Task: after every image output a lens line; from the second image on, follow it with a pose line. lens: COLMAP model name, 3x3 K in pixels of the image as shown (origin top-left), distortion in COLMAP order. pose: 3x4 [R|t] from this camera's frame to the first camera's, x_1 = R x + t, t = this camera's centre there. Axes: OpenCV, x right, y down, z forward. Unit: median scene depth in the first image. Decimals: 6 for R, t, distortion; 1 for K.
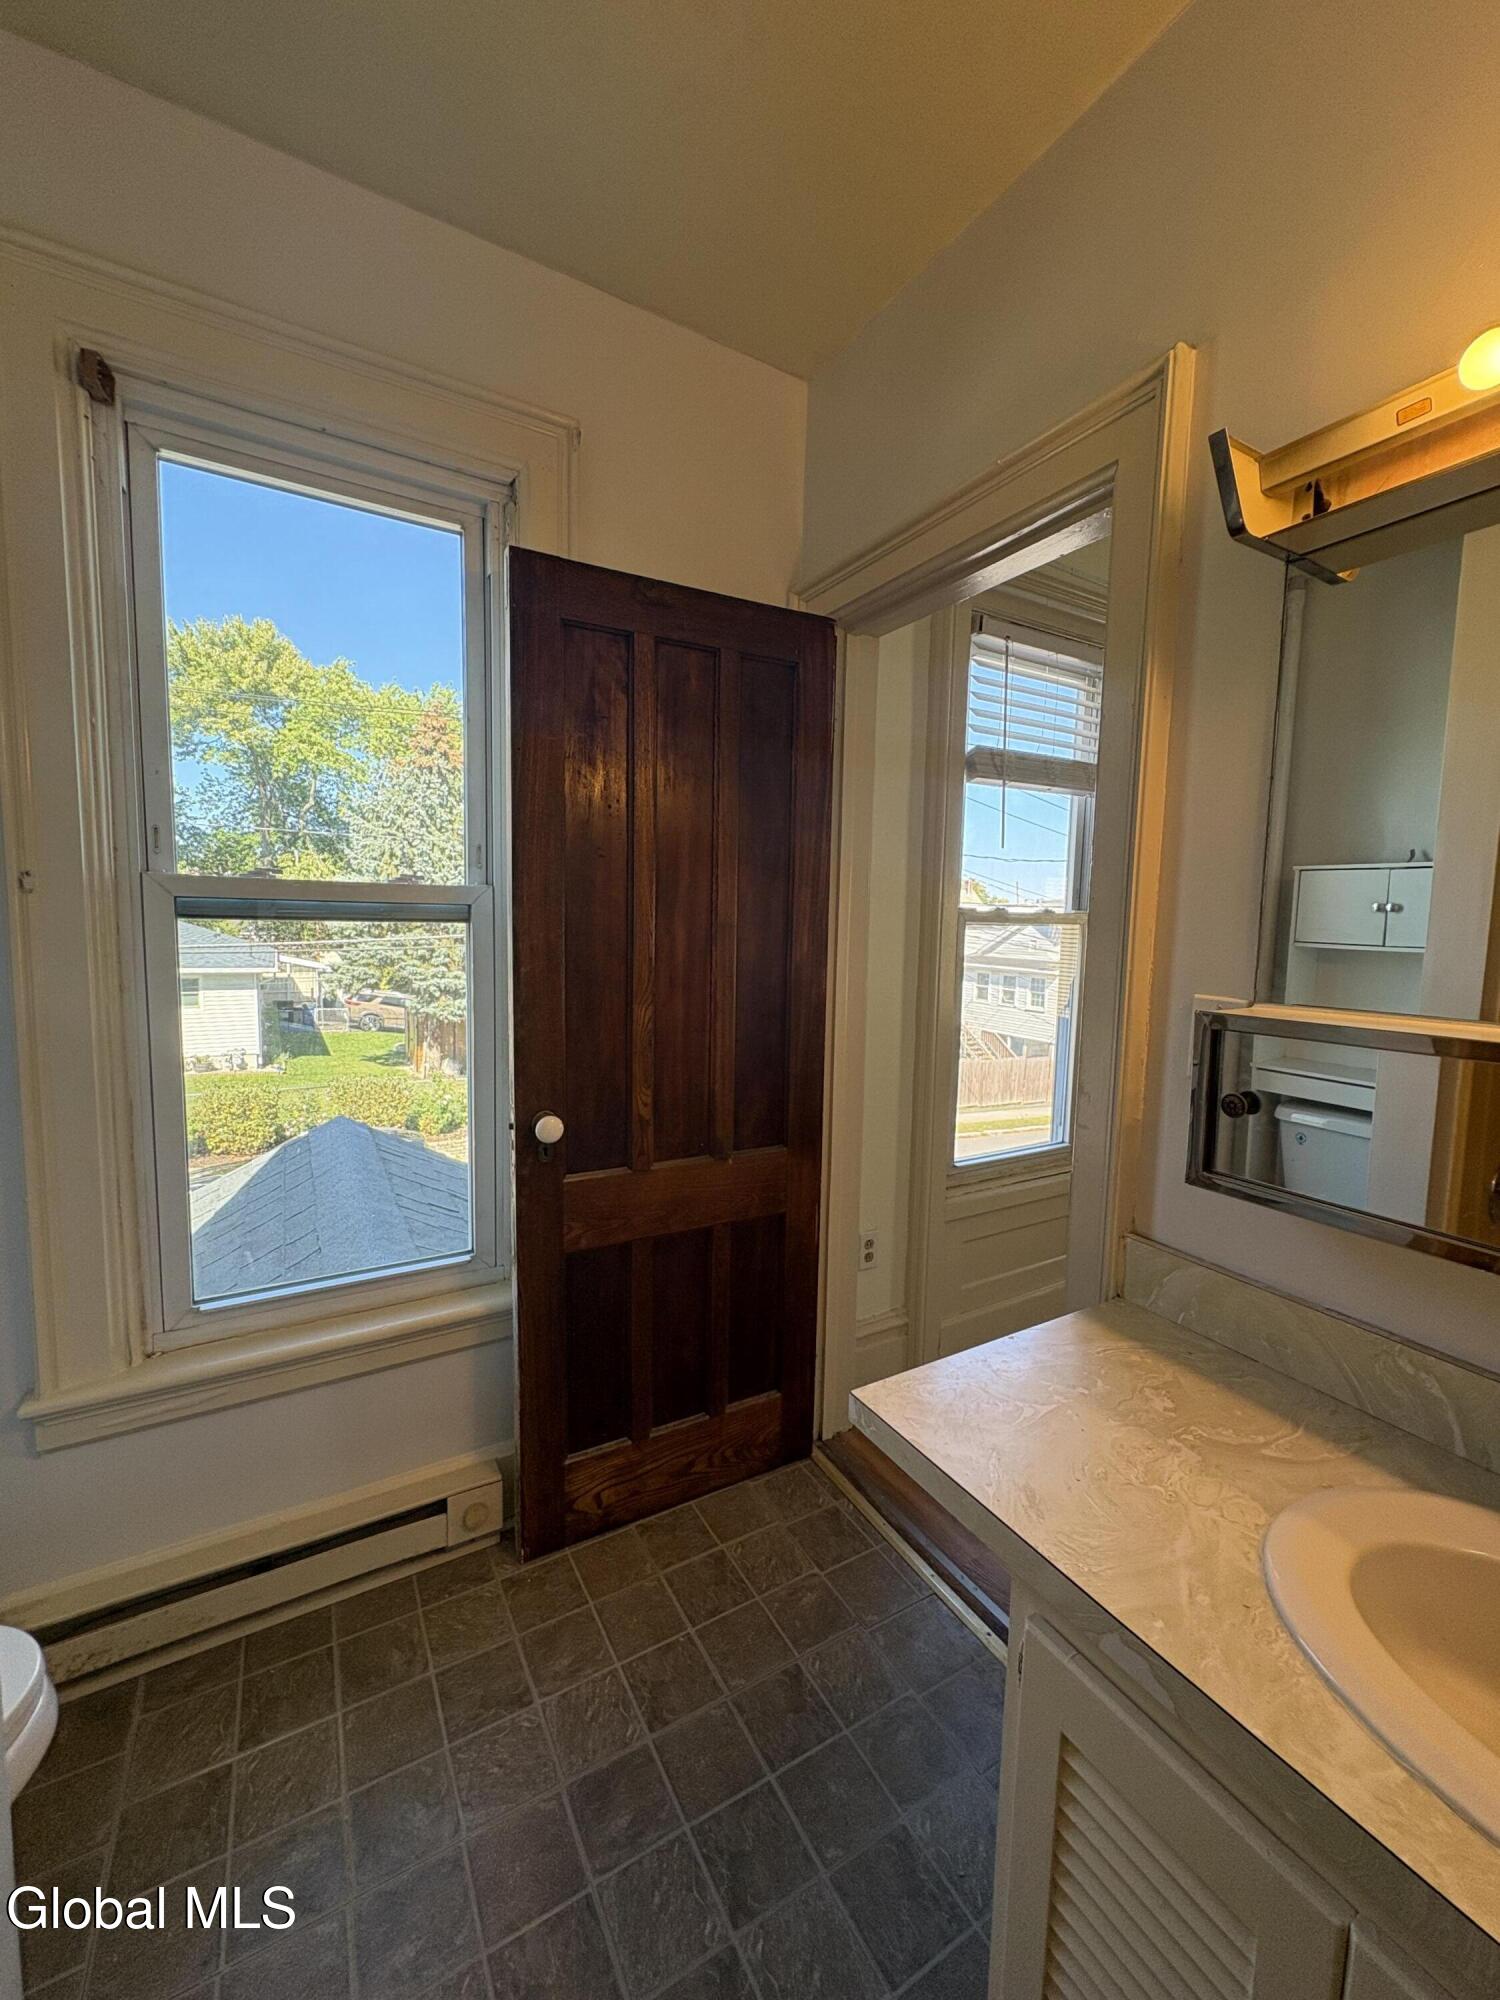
lens RADIAL K [[794.5, 0, 747.8], [0, 794.5, 994.8], [0, 0, 1]] dist [-0.000484, 0.000052]
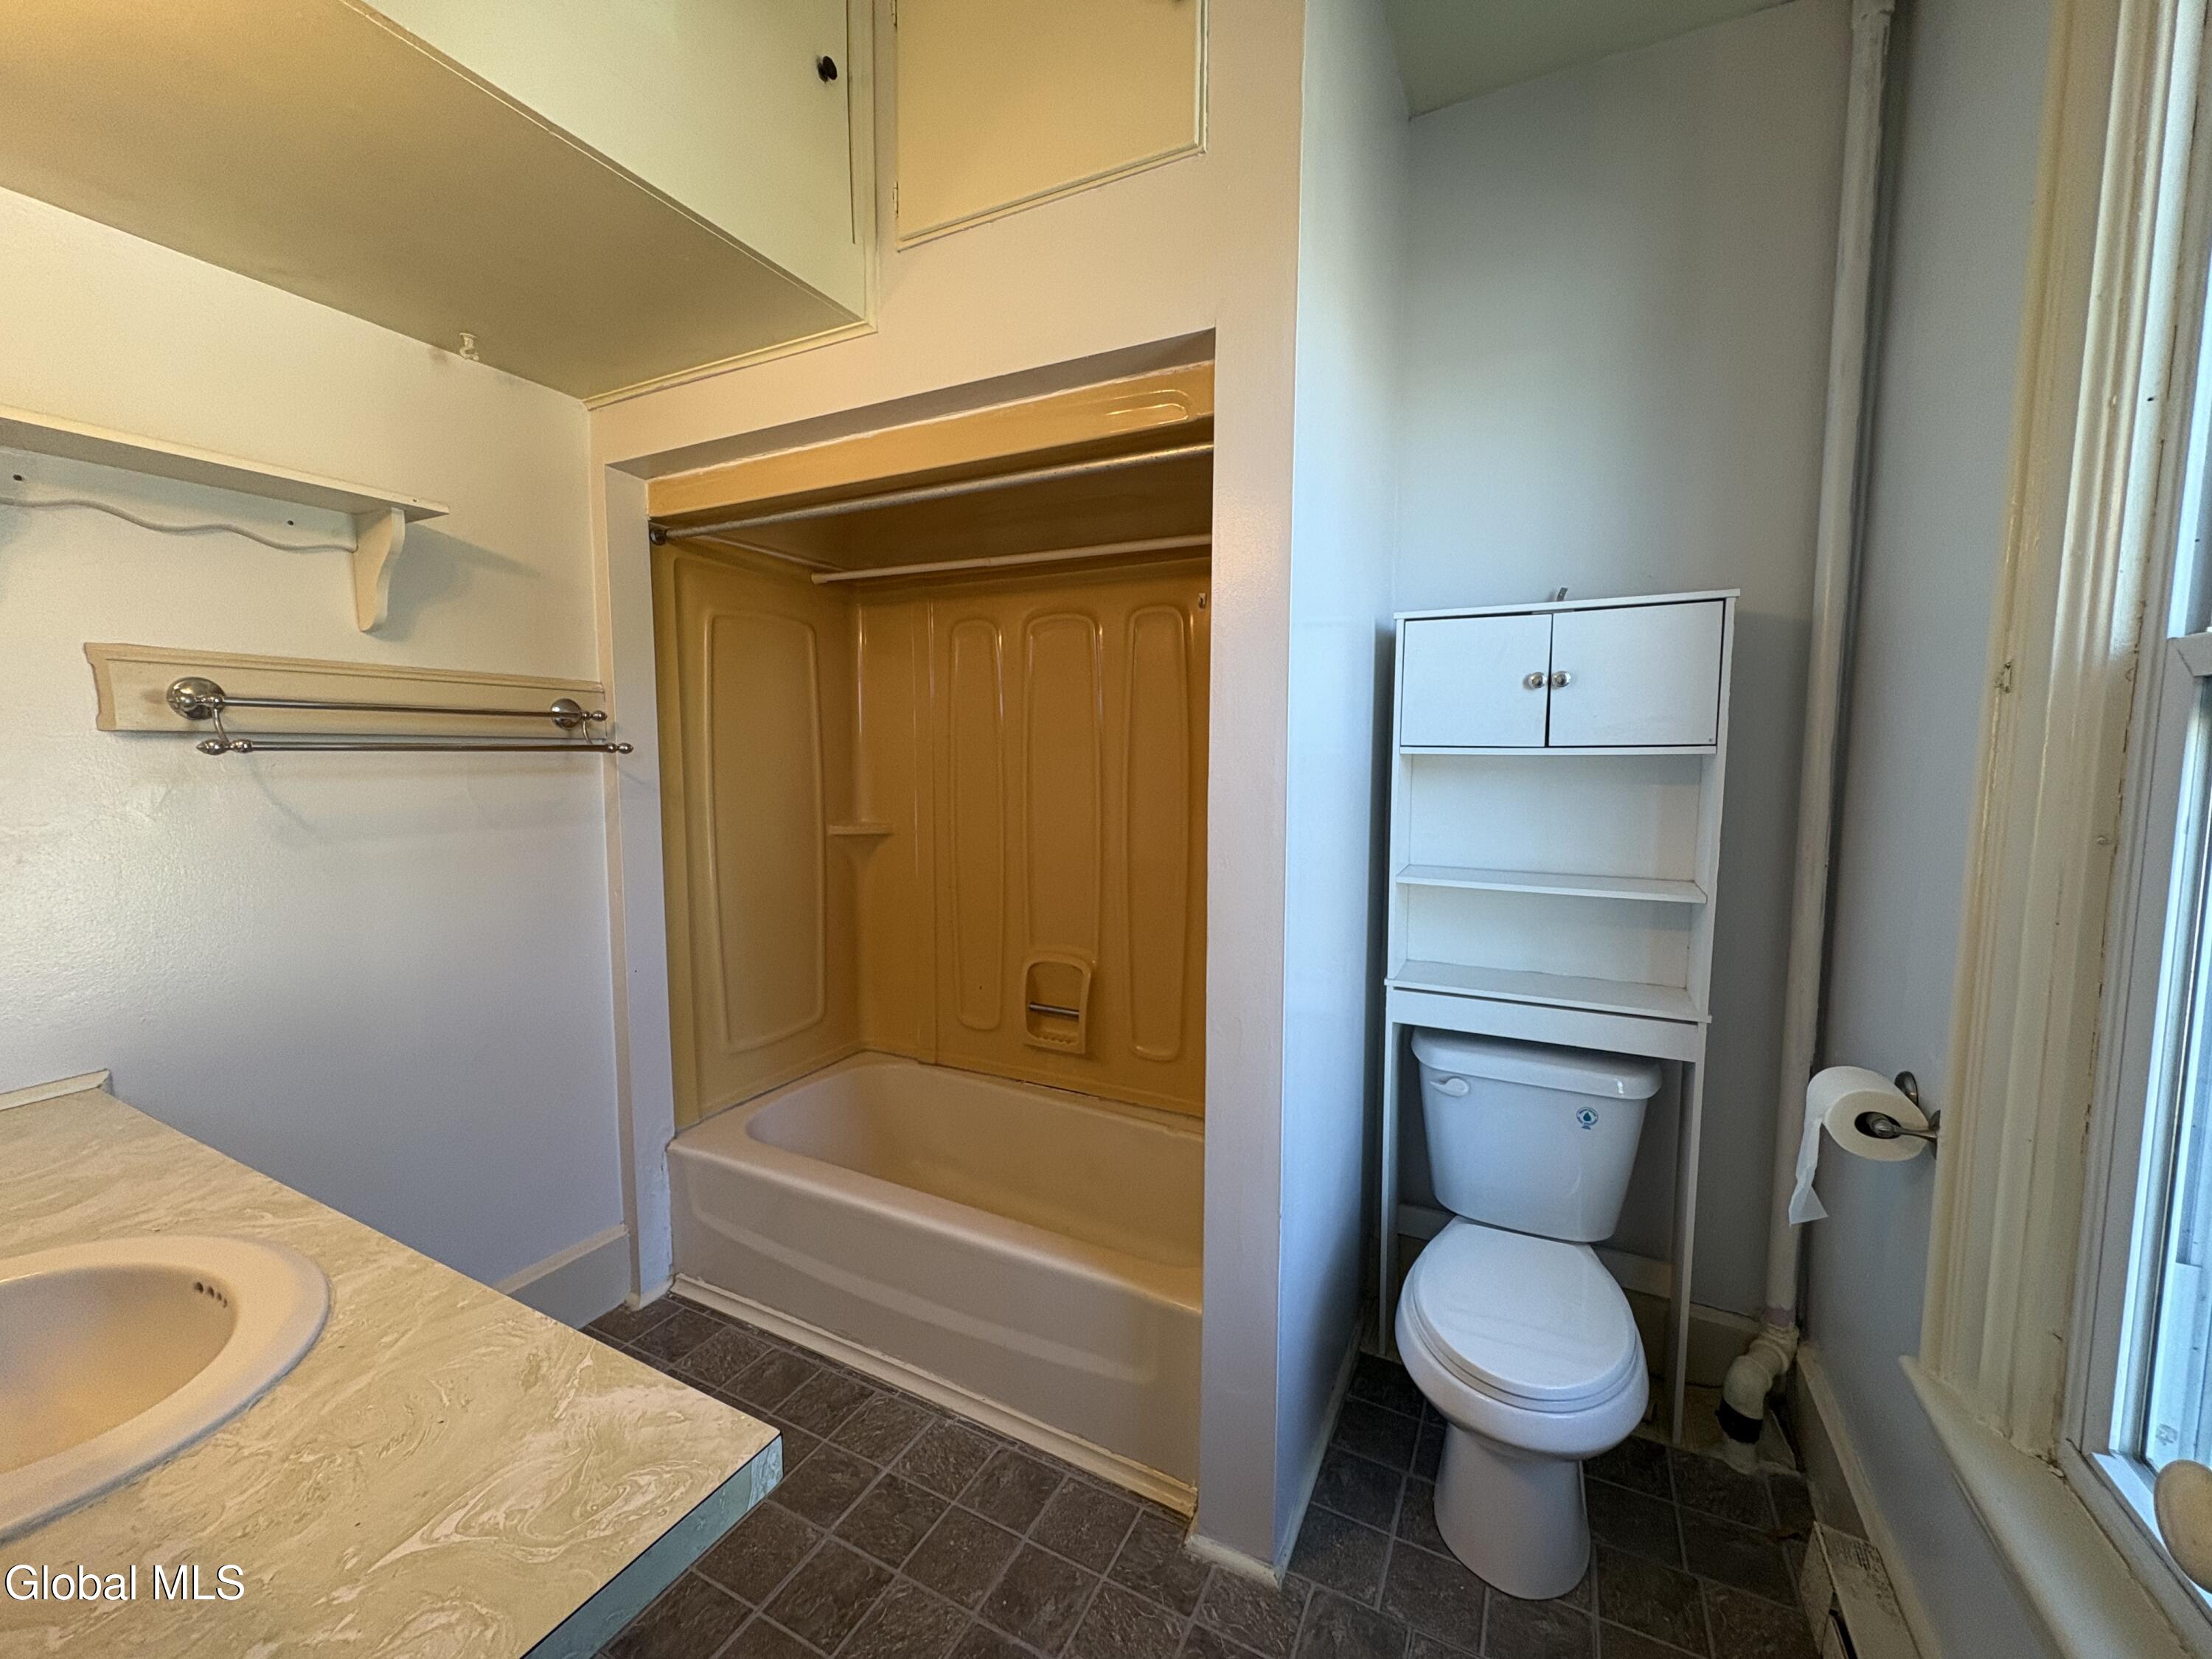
lens RADIAL K [[878.8, 0, 1108.6], [0, 878.8, 826.6], [0, 0, 1]] dist [-0.000484, 0.000052]
pose [[-0.835252, 0.017476, -0.549589, 0.310920], [-0.076092, 0.986205, 0.147002, -0.094828], [0.544576, 0.164603, -0.822400, 1.751731]]
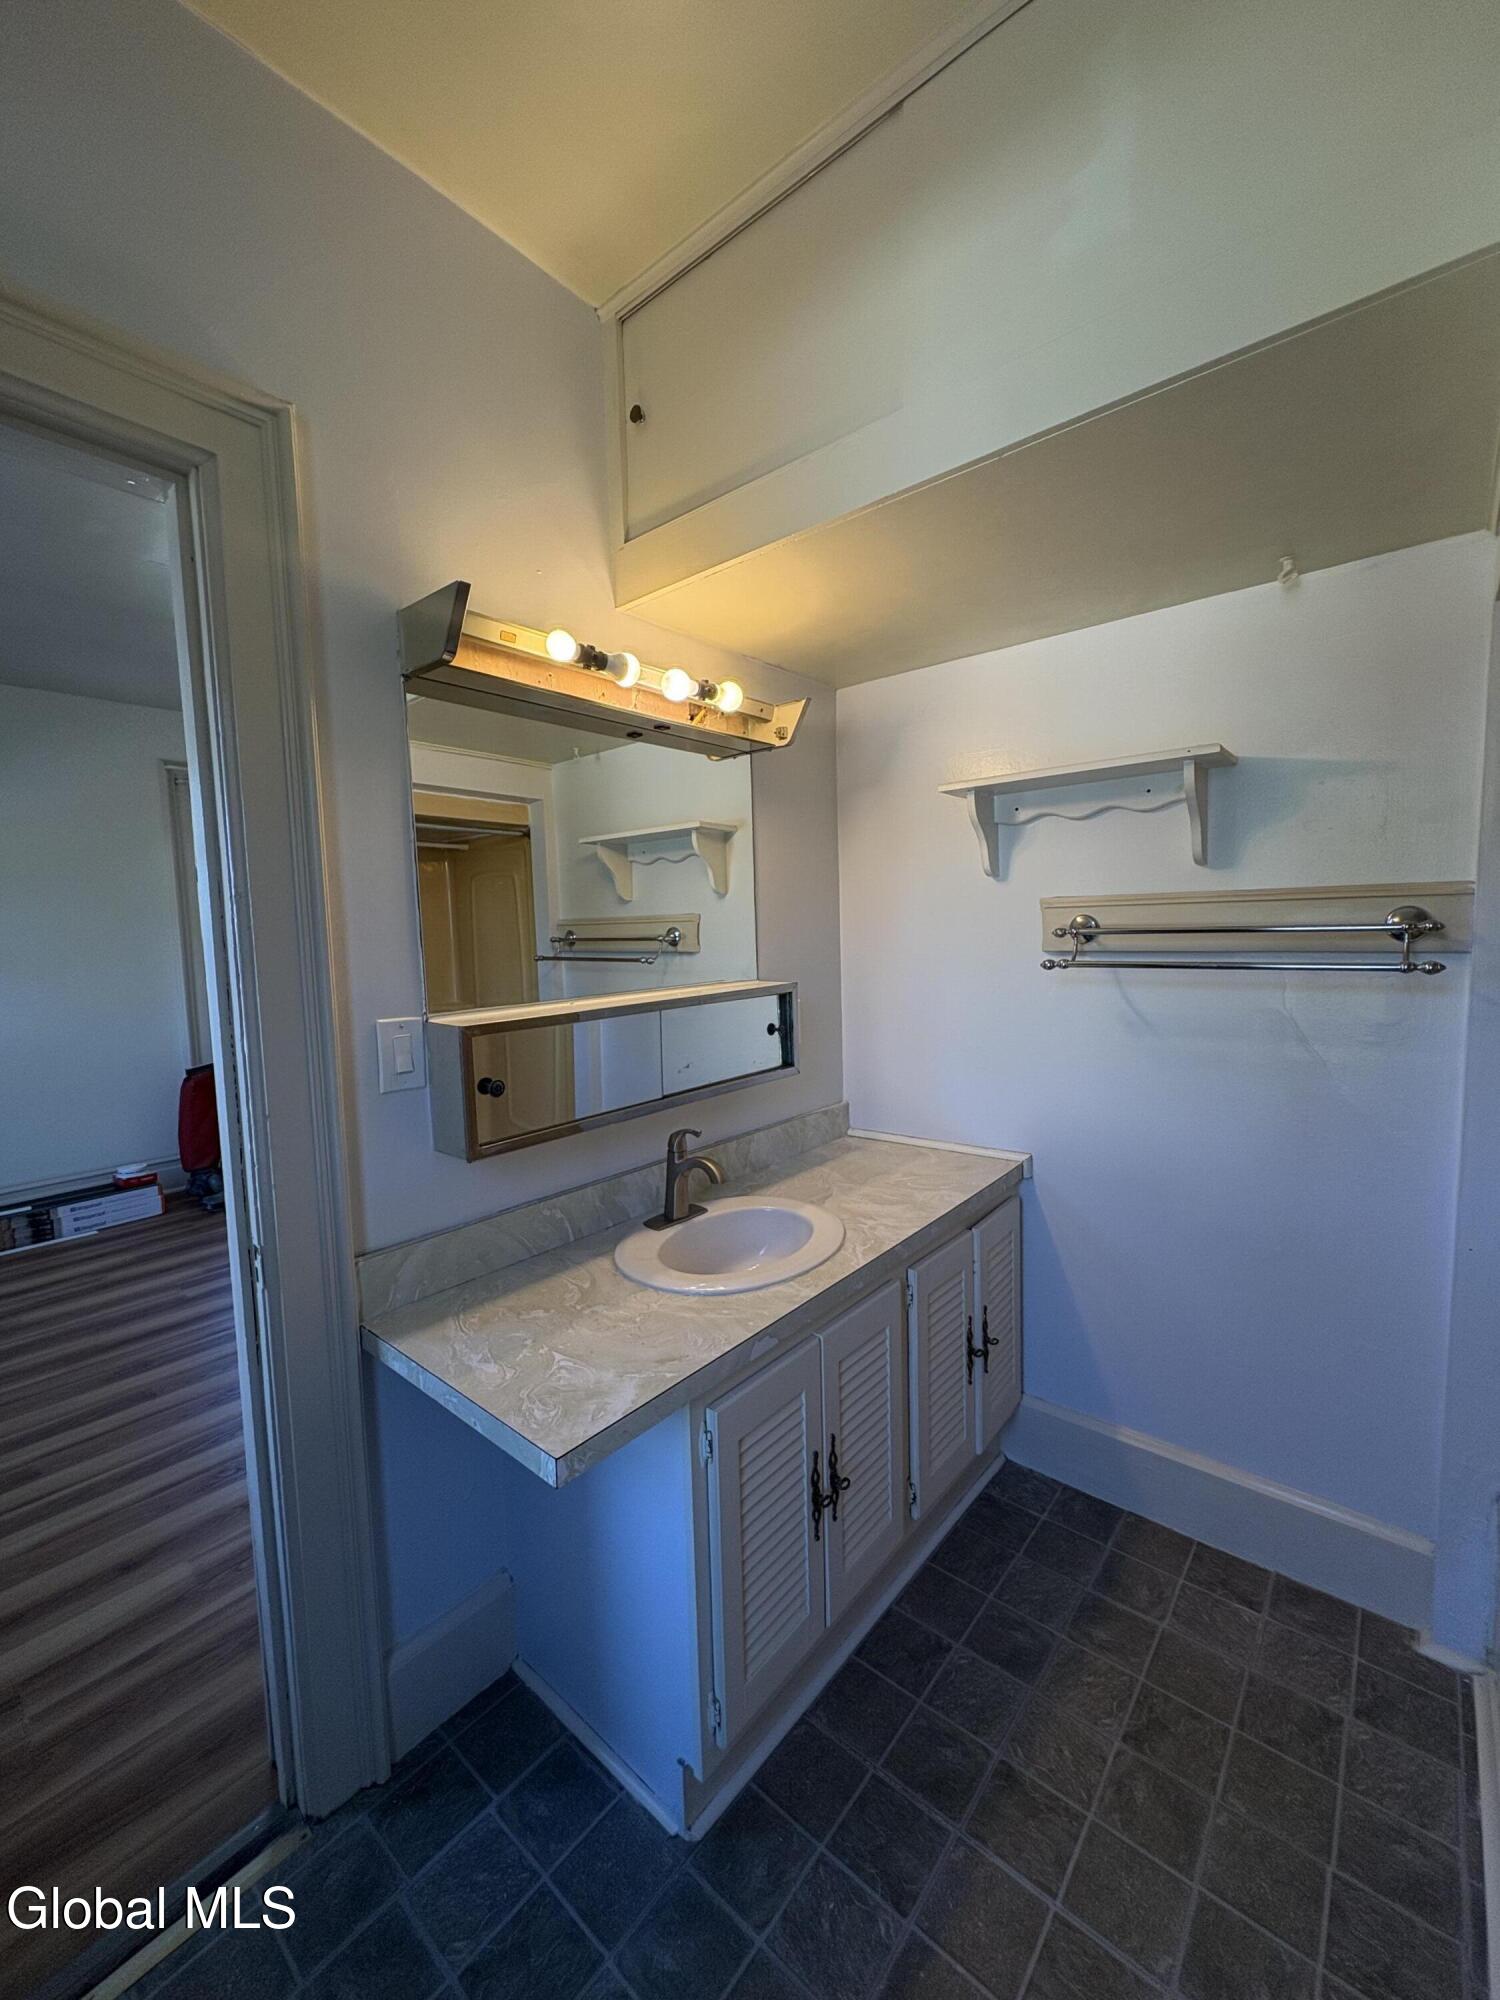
lens RADIAL K [[794.5, 0, 754.9], [0, 794.5, 998.3], [0, 0, 1]] dist [-0.000484, 0.000052]
pose [[-0.338007, -0.098746, 0.935949, -0.854950], [0.102700, 0.984672, 0.140975, -0.170922], [-0.935523, 0.143773, -0.322685, 1.078910]]
